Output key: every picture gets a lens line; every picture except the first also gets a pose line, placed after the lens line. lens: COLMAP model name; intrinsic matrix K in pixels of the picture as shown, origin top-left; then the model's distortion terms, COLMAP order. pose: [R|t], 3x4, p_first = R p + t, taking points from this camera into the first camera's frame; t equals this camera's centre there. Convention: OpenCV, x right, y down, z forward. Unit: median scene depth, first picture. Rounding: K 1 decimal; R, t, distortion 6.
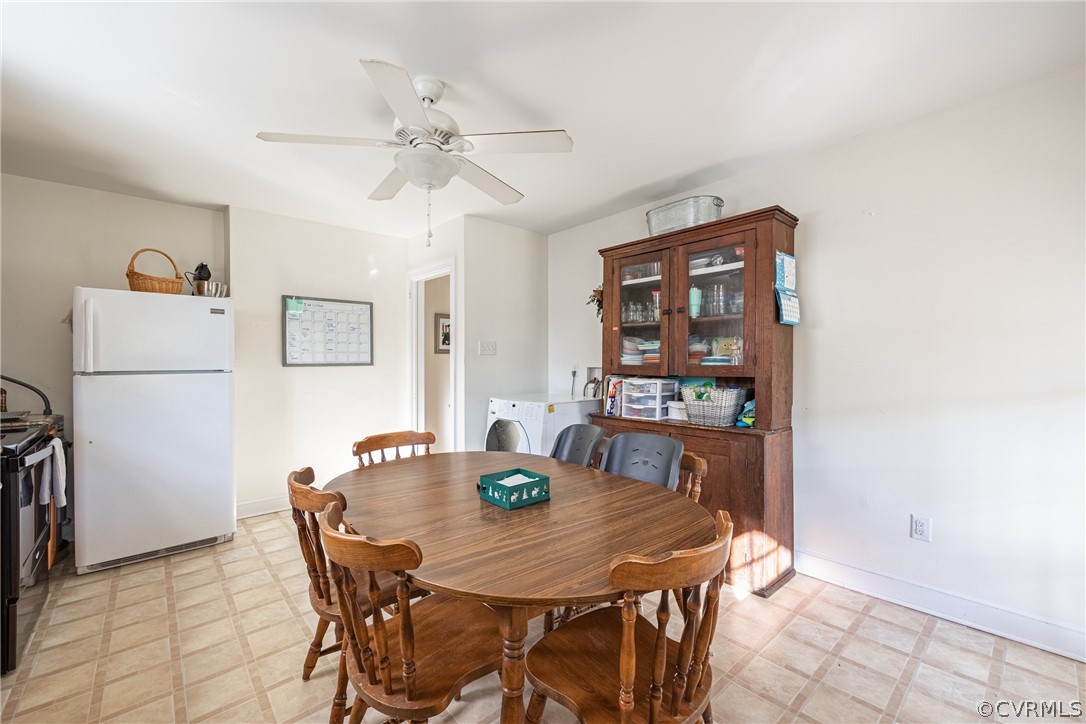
lens RADIAL K [[442.2, 0, 536.0], [0, 442.2, 362.3], [0, 0, 1]] dist [0.001371, -0.001193]
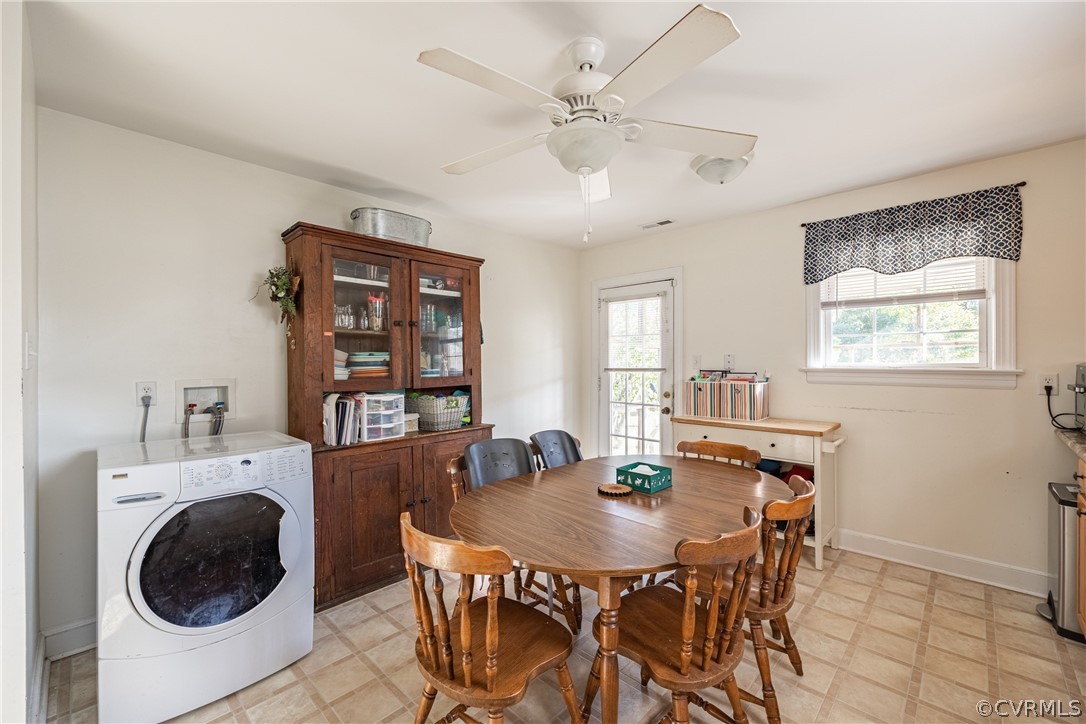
lens RADIAL K [[442.2, 0, 545.0], [0, 442.2, 364.2], [0, 0, 1]] dist [0.001371, -0.001193]
pose [[-0.065795, 0.000161, 0.997833, -0.663234], [0.002251, 0.999997, -0.000013, -0.022846], [-0.997831, 0.002245, -0.065796, 0.713524]]
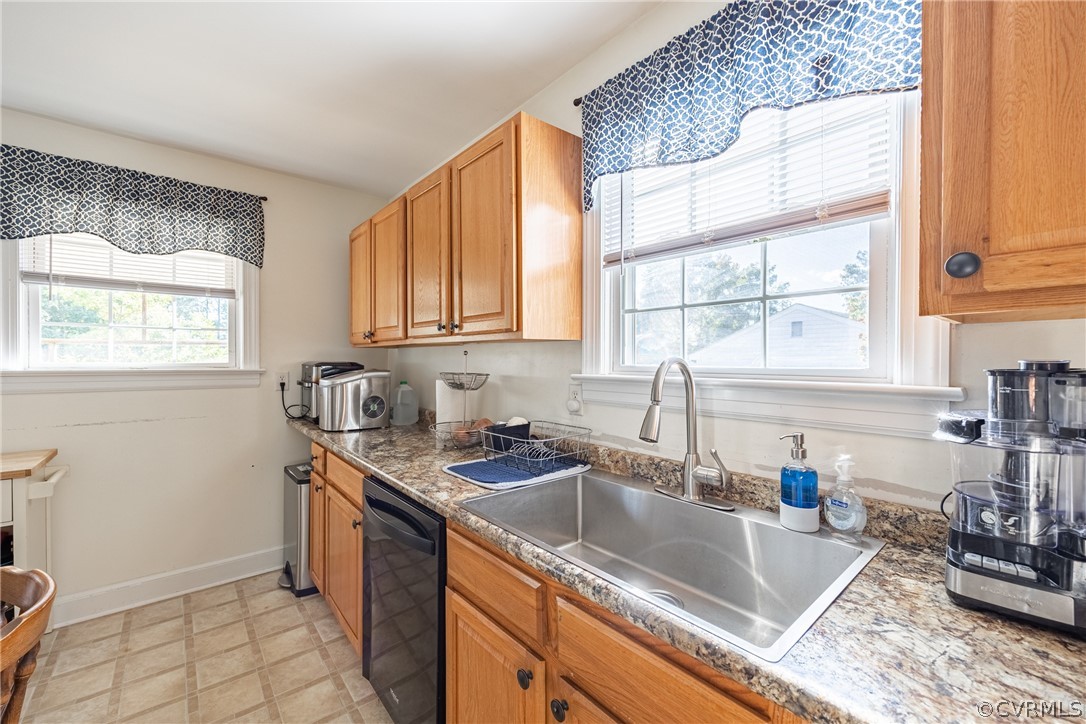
lens RADIAL K [[442.2, 0, 545.5], [0, 442.2, 360.4], [0, 0, 1]] dist [0.001371, -0.001193]
pose [[-0.999181, 0.004182, 0.040256, -0.510458], [0.004121, 0.999990, -0.001600, -0.023457], [-0.040263, -0.001433, -0.999188, 0.649535]]
